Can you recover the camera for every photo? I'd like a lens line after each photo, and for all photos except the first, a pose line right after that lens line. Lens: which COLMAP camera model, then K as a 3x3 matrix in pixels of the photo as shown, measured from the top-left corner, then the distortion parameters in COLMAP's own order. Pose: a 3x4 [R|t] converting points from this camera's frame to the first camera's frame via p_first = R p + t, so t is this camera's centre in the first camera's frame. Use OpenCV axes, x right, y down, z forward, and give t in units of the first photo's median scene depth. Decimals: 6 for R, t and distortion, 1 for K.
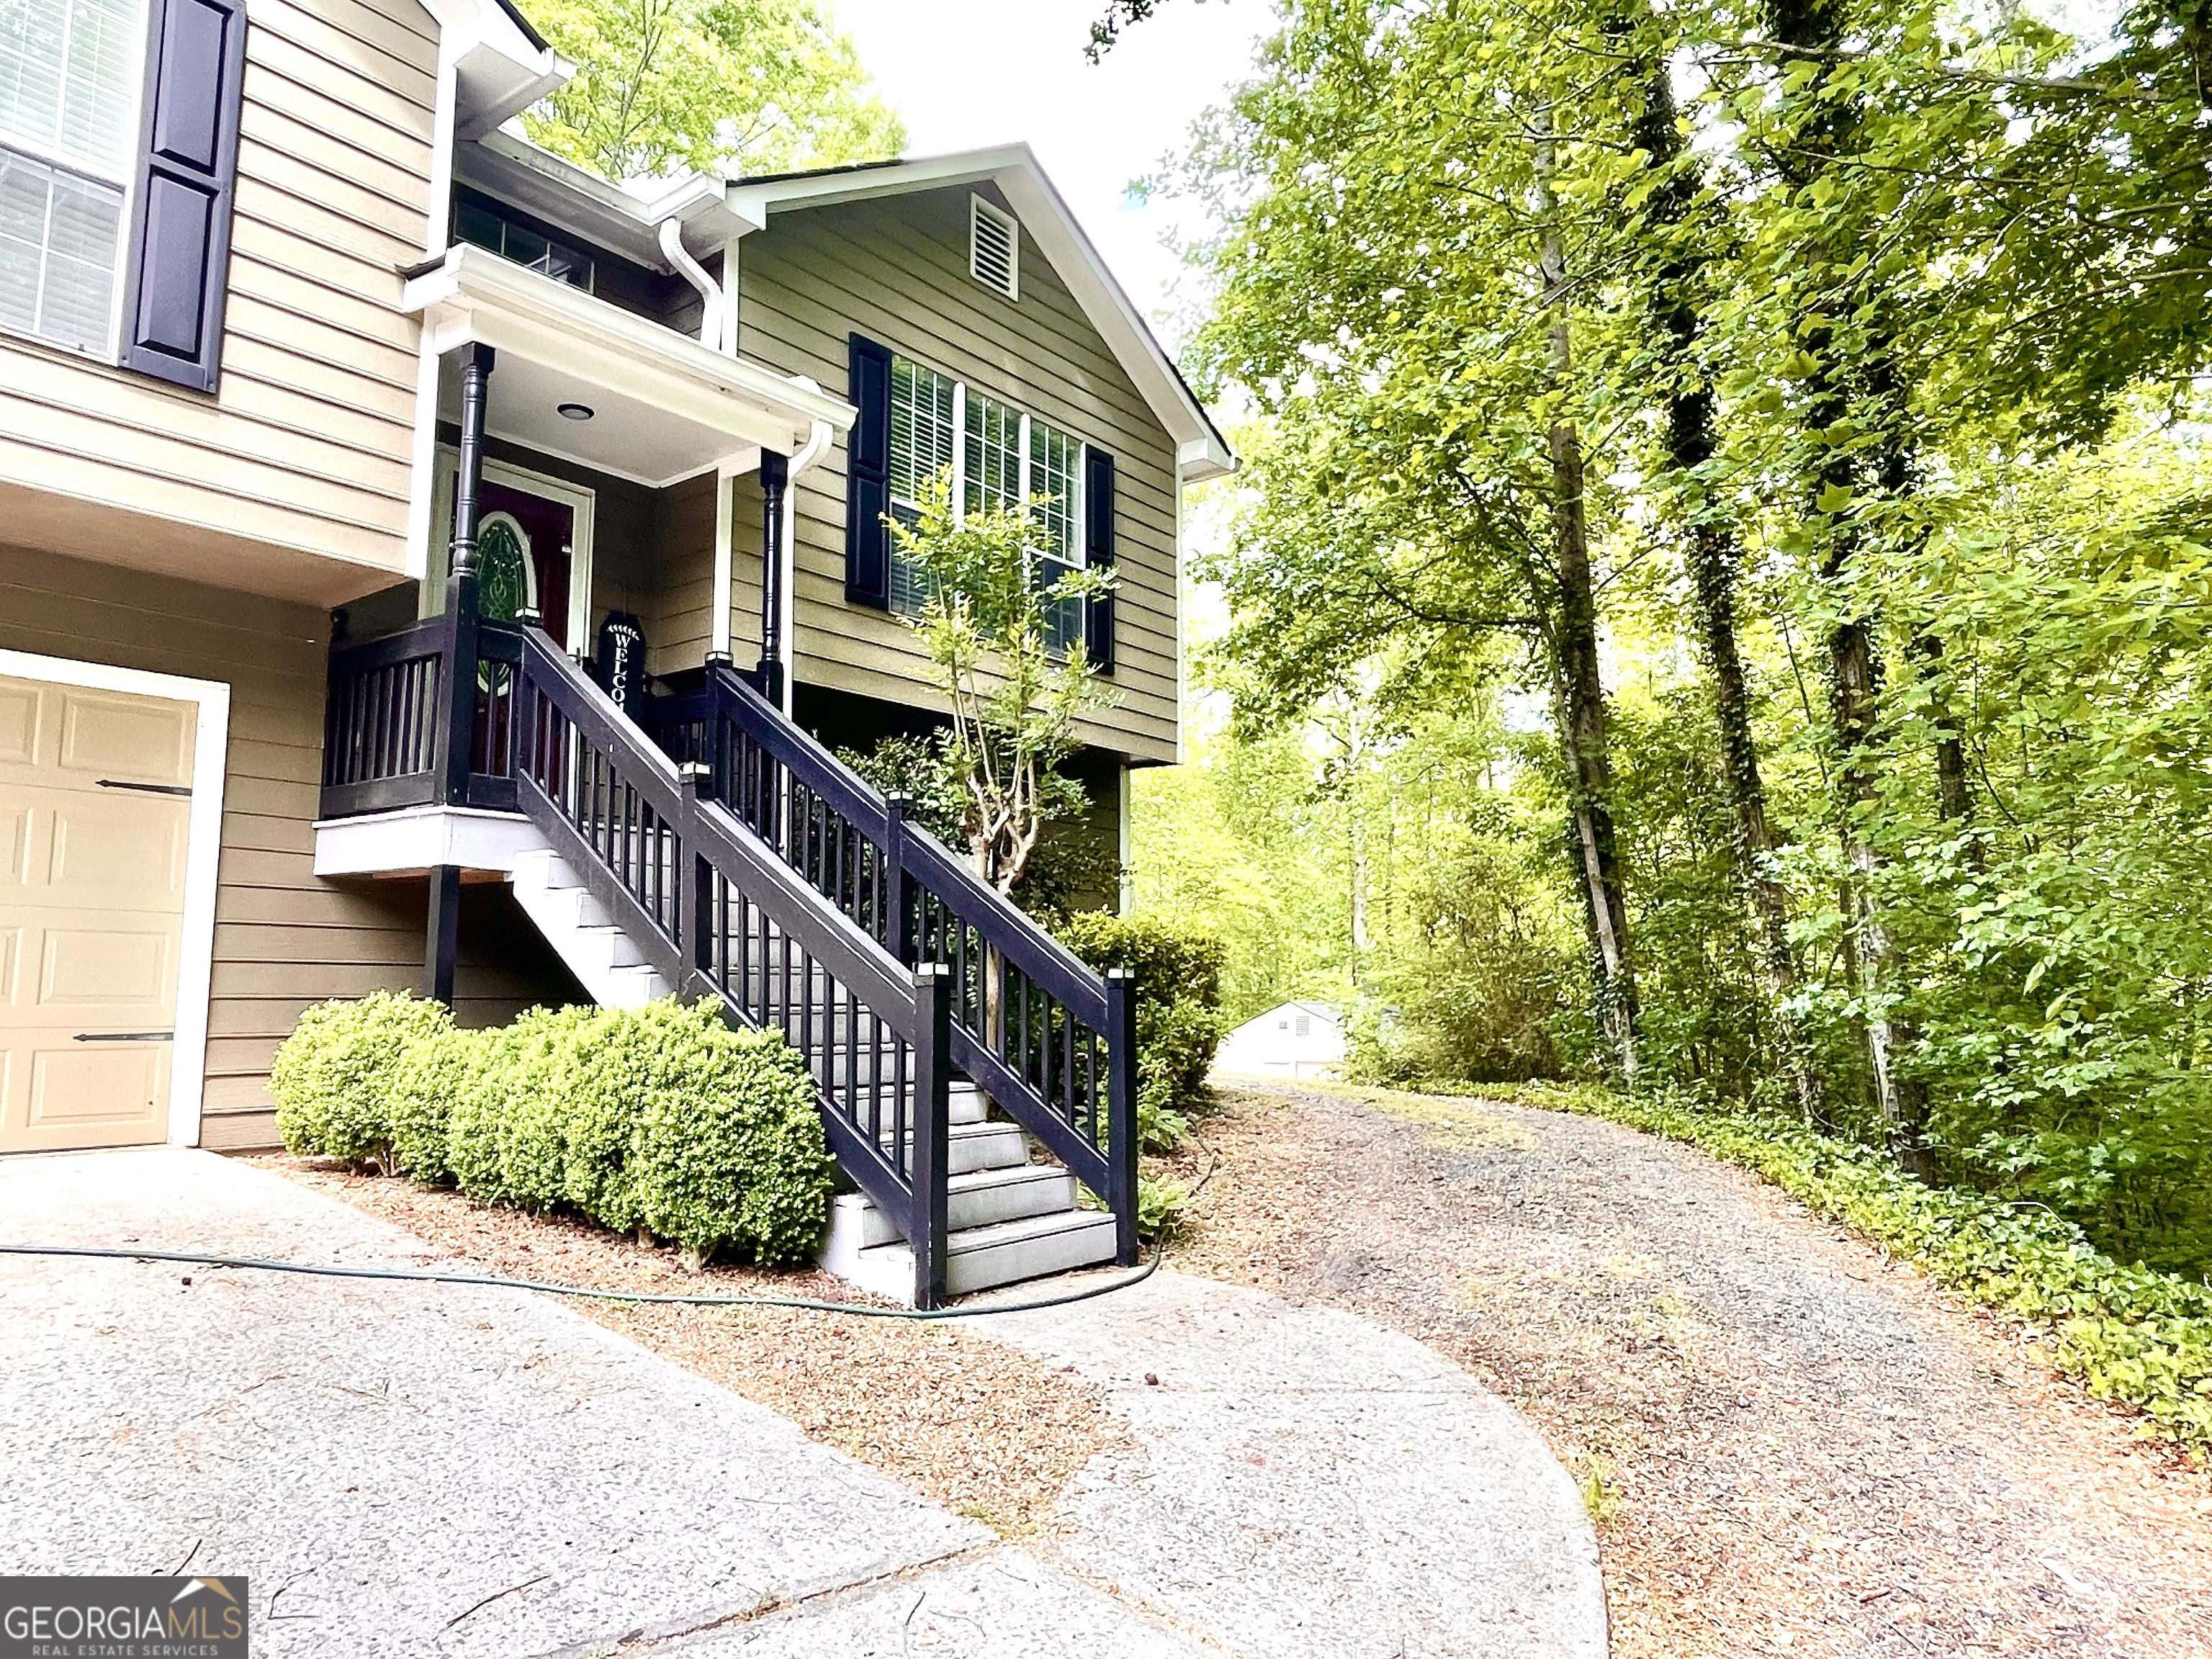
lens RADIAL K [[1497.8, 0, 1106.0], [0, 1497.8, 829.5], [0, 0, 1]] dist [-0.000359, 0.000001]
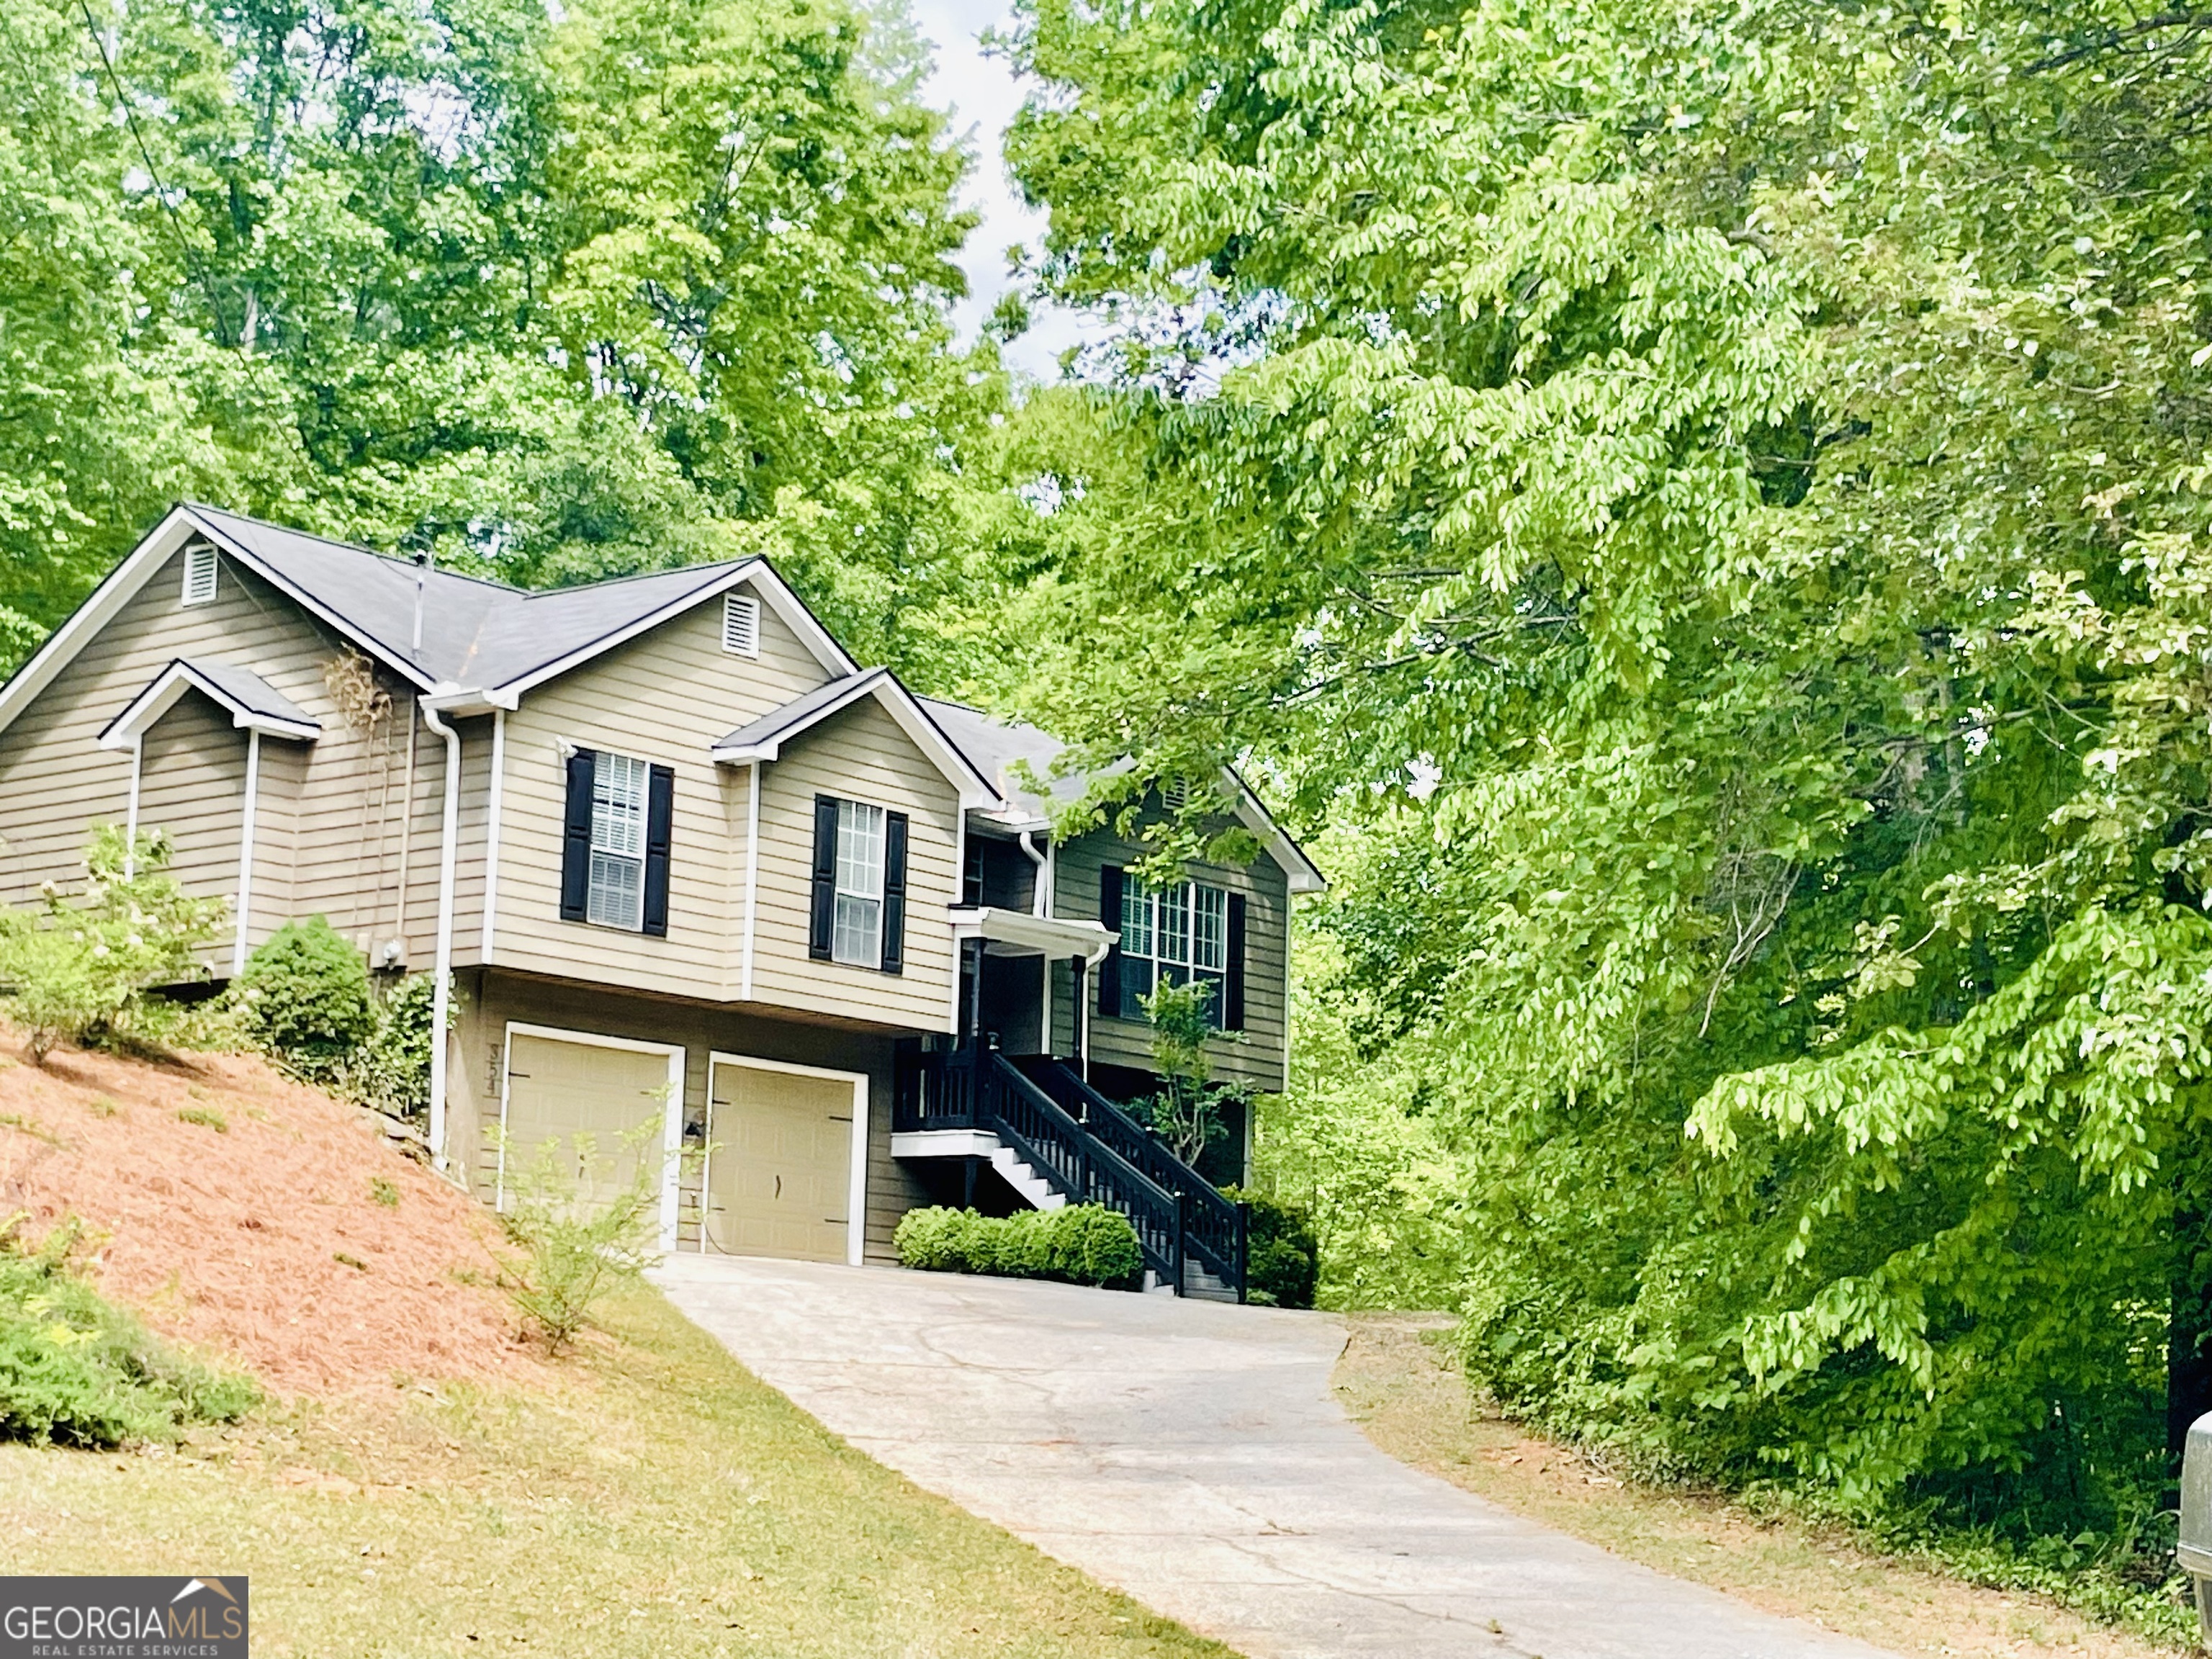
lens RADIAL K [[3853.2, 0, 1106.0], [0, 3853.2, 829.5], [0, 0, 1]] dist [-0.038324, -0.061488]
pose [[0.999158, 0.021359, -0.035029, -0.004189], [-0.023342, 0.998089, -0.057212, -0.139966], [0.033740, 0.057982, 0.997747, -4.913997]]
